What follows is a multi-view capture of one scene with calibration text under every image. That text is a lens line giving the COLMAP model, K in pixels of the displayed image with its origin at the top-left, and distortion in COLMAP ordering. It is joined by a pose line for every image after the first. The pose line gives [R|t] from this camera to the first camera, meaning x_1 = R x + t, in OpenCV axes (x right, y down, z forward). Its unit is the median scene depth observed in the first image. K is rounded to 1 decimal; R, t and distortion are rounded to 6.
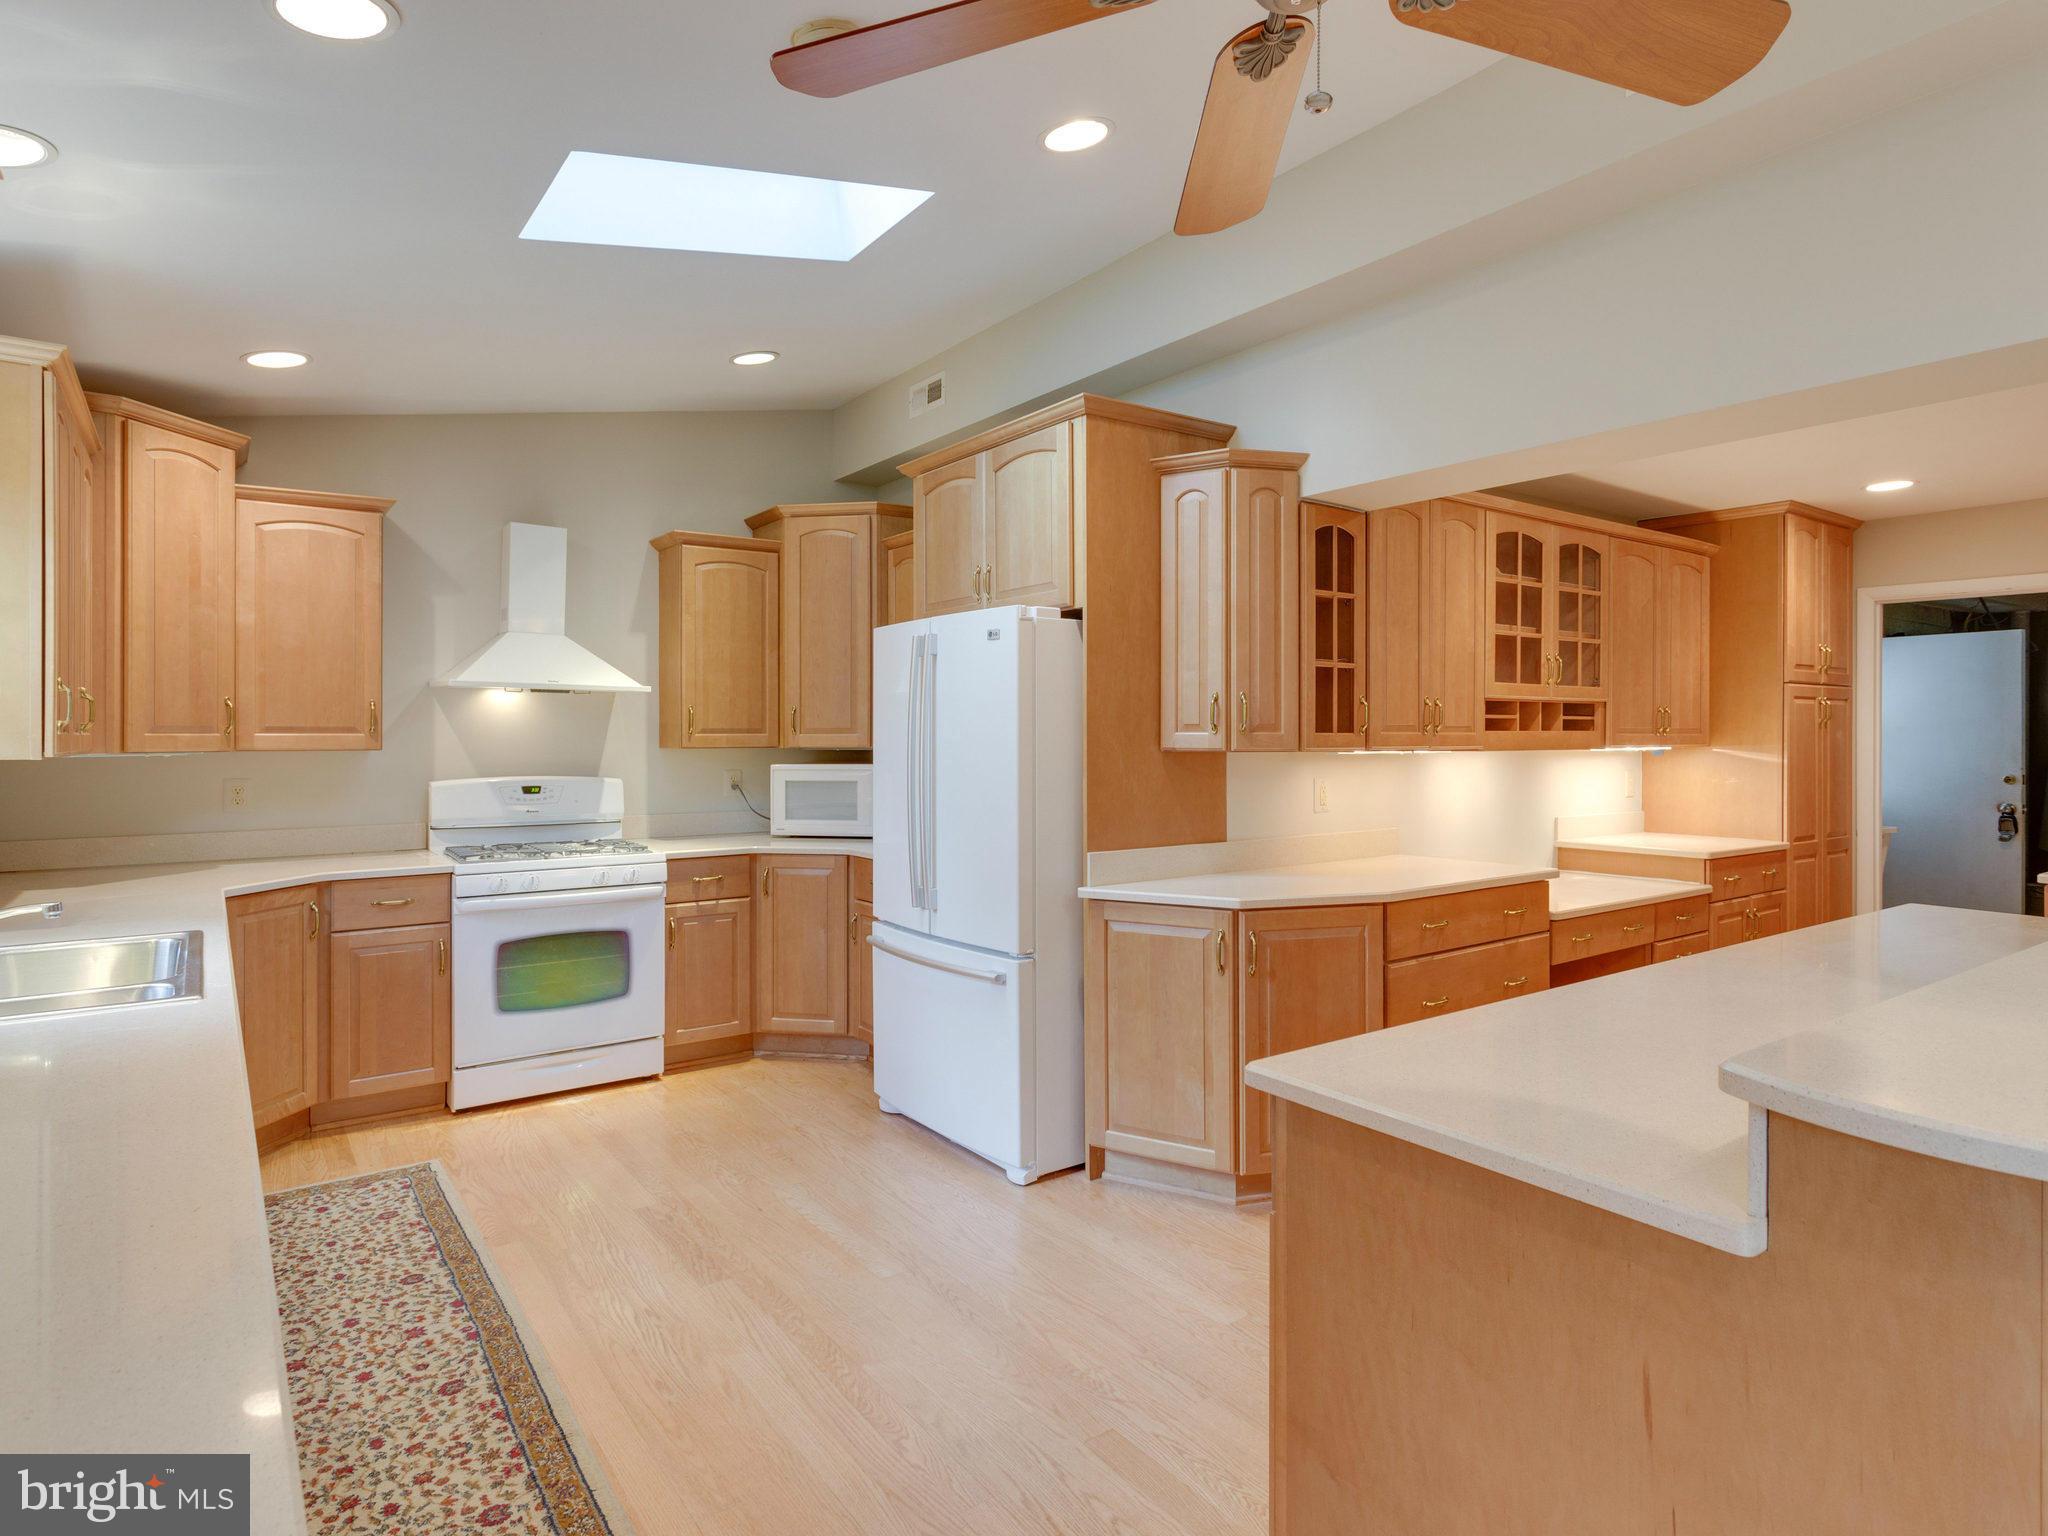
lens RADIAL K [[1116.5, 0, 1013.2], [0, 1116.5, 743.0], [0, 0, 1]] dist [-0.000593, 0.003612]
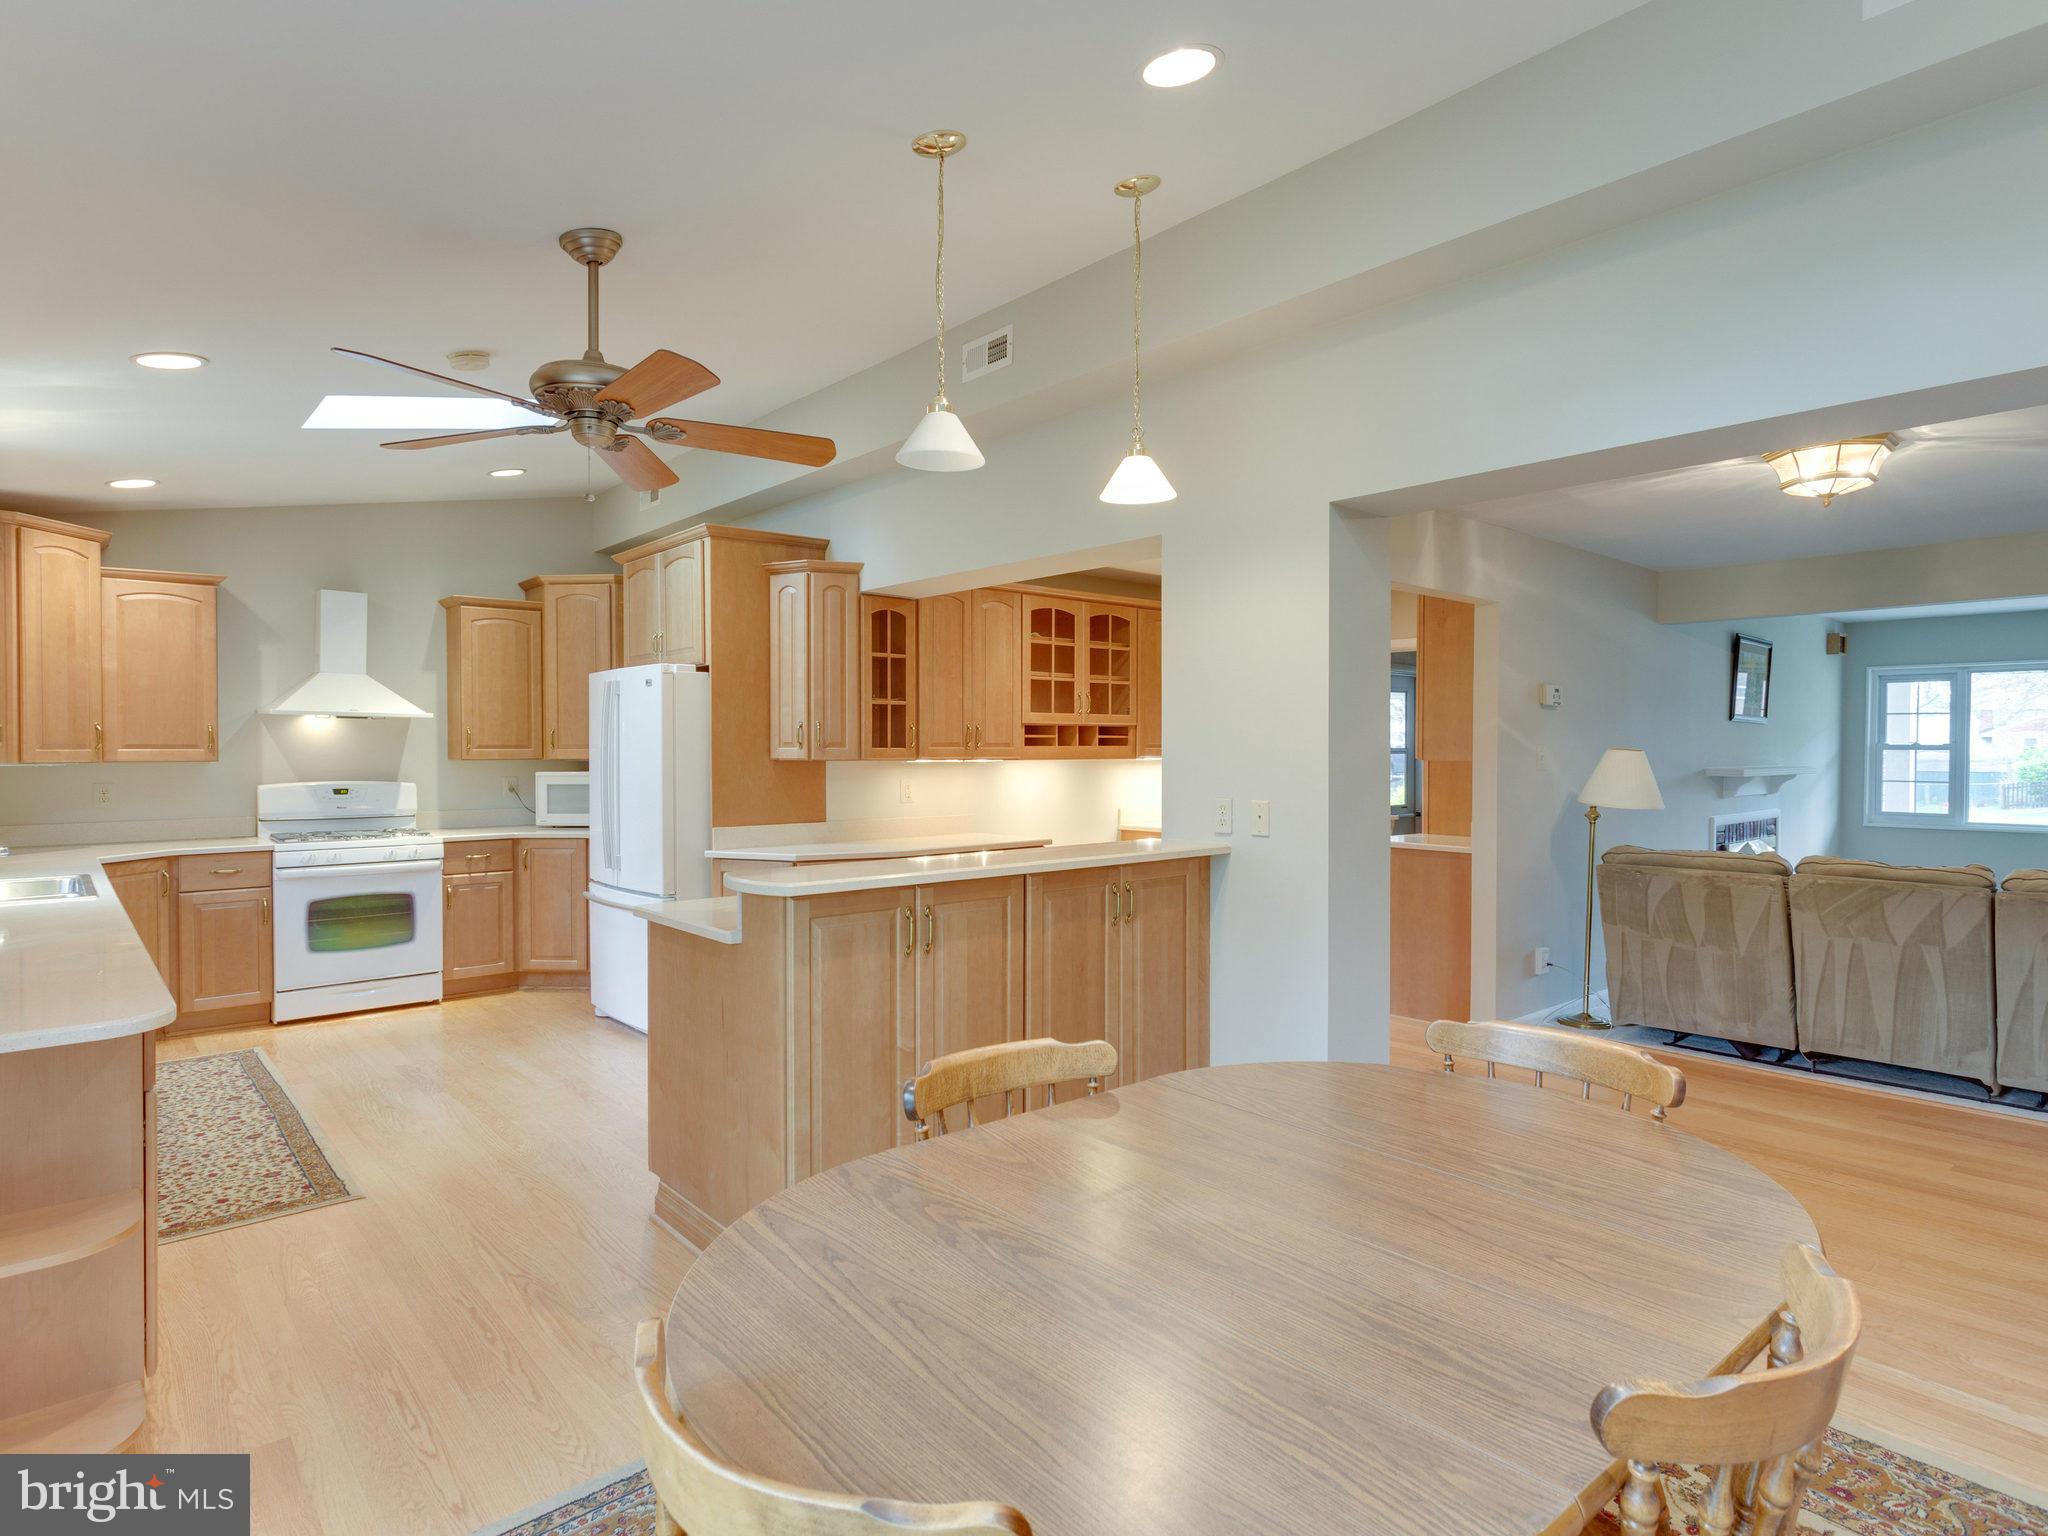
lens RADIAL K [[1116.5, 0, 1021.6], [0, 1116.5, 769.5], [0, 0, 1]] dist [-0.000593, 0.003612]
pose [[0.995643, -0.003266, 0.093195, 0.297429], [0.002229, 0.999934, 0.011229, 0.003363], [-0.093225, -0.010972, 0.995585, -0.469908]]
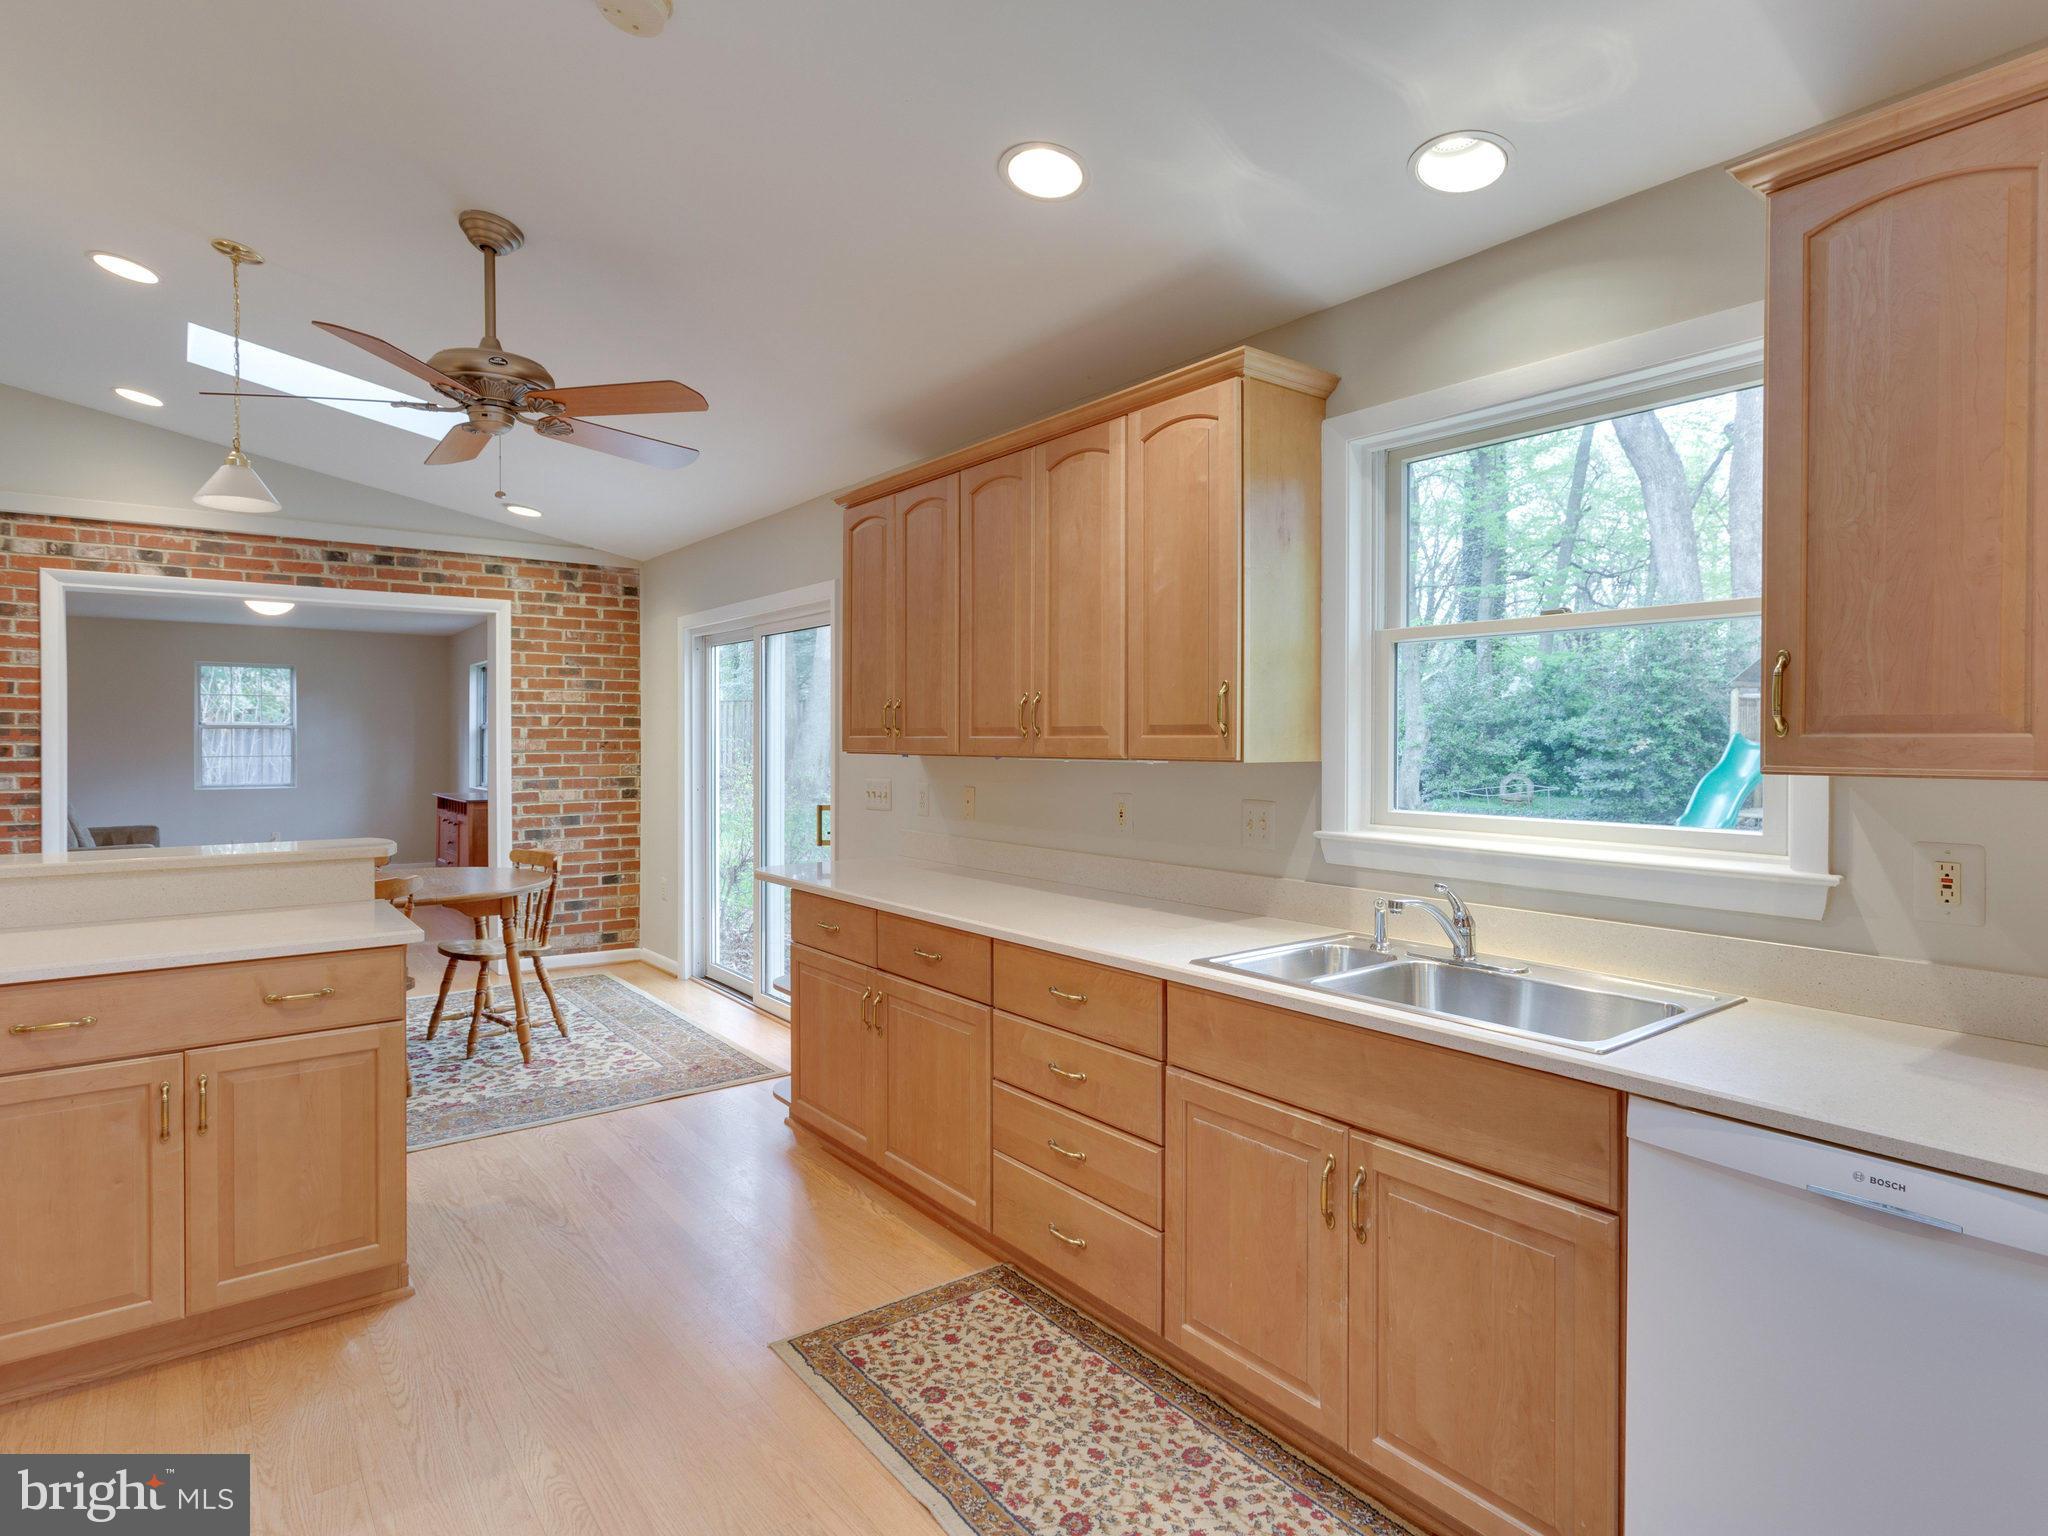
lens RADIAL K [[1116.5, 0, 1024.2], [0, 1116.5, 760.9], [0, 0, 1]] dist [-0.000593, 0.003612]
pose [[-0.999584, -0.001993, -0.028759, -0.262253], [-0.002833, 0.999570, 0.029196, -0.007514], [0.028688, 0.029266, -0.999160, 1.083087]]
